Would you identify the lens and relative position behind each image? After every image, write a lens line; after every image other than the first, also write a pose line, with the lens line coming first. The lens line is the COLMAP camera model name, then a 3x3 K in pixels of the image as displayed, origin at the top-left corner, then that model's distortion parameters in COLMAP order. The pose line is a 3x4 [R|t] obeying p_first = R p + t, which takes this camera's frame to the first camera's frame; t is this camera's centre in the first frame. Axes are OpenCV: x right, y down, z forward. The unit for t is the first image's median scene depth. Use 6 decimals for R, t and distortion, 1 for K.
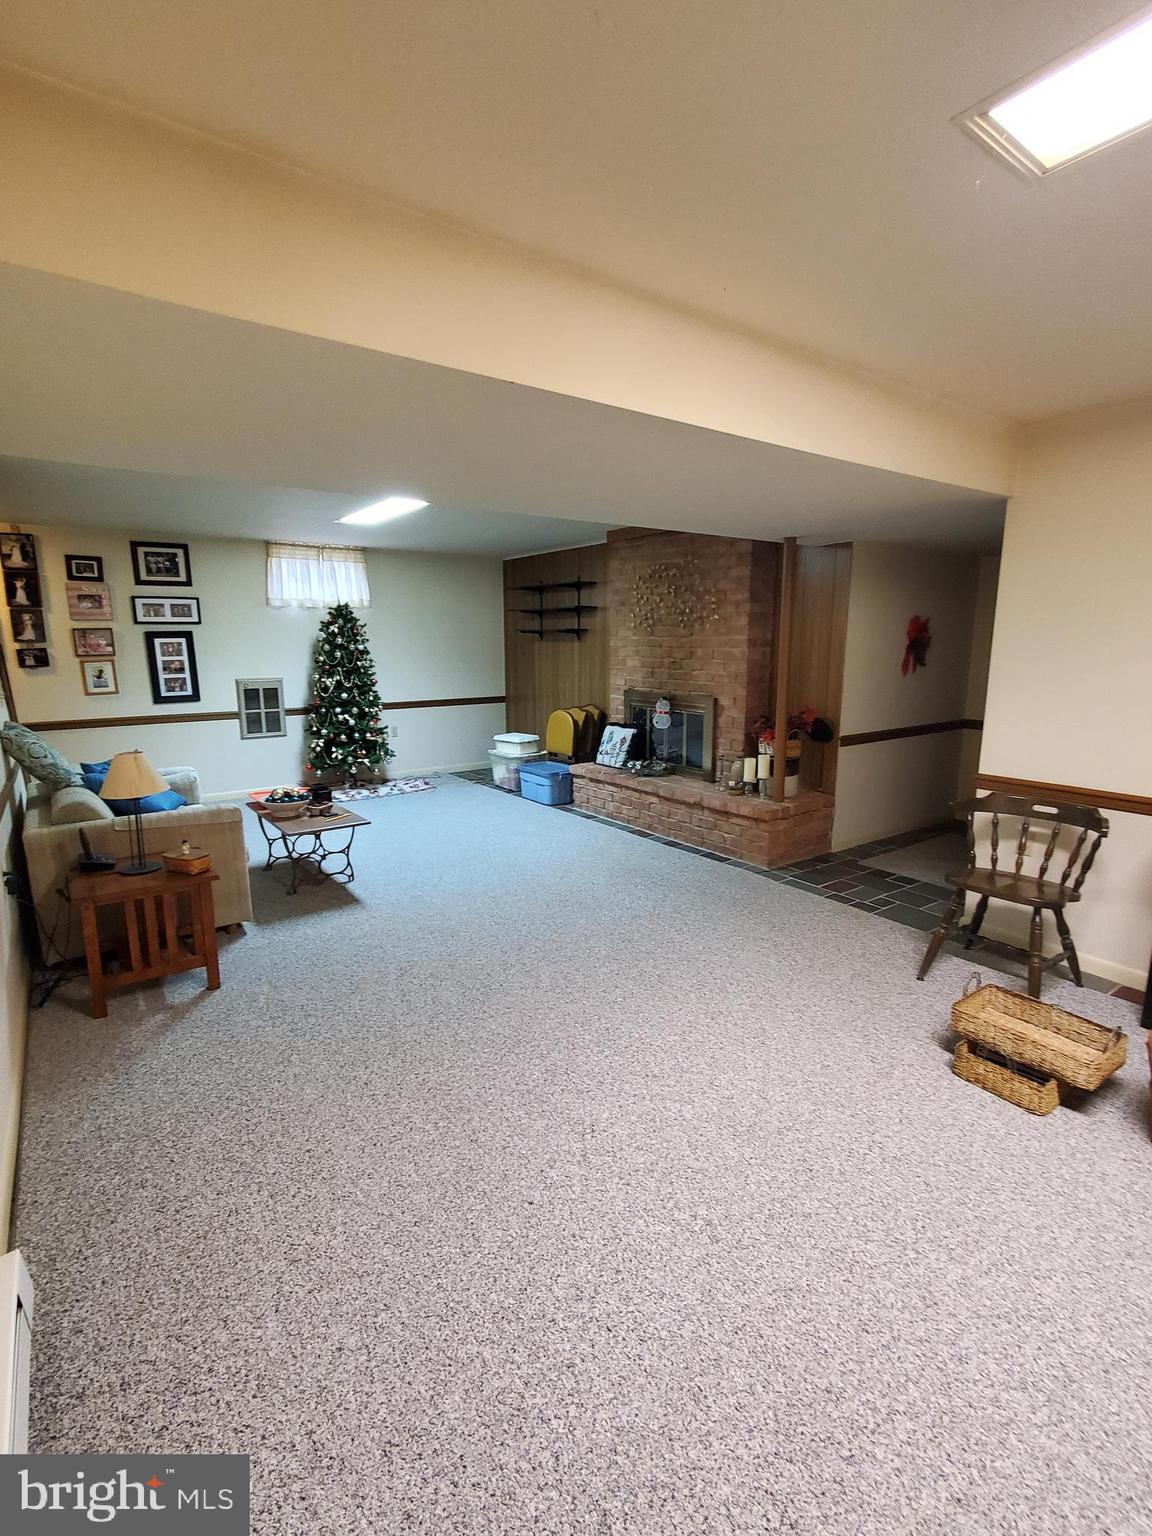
lens RADIAL K [[715.2, 0, 564.7], [0, 715.2, 770.6], [0, 0, 1]] dist [0.008683, 0.002378]
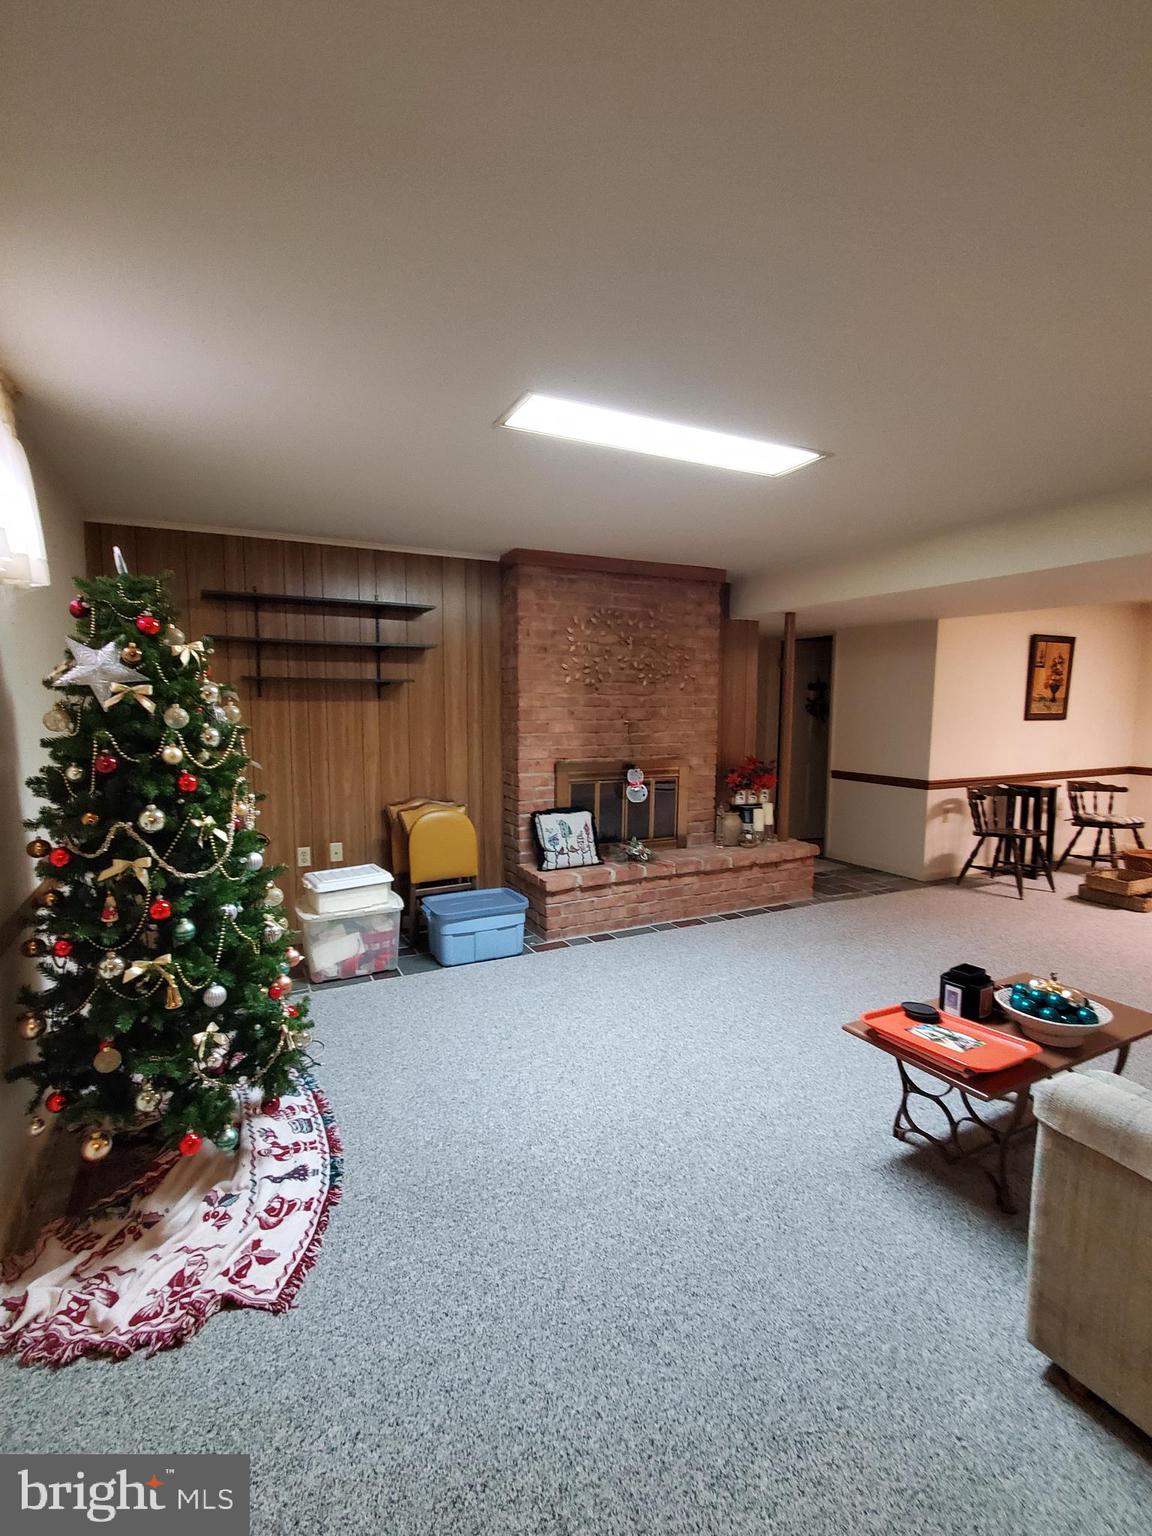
lens RADIAL K [[715.2, 0, 558.7], [0, 715.2, 780.1], [0, 0, 1]] dist [0.008683, 0.002378]
pose [[0.156497, -0.104853, 0.982097, -0.654494], [0.175677, 0.981448, 0.076790, -0.152803], [-0.971929, 0.160515, 0.172014, 0.866925]]
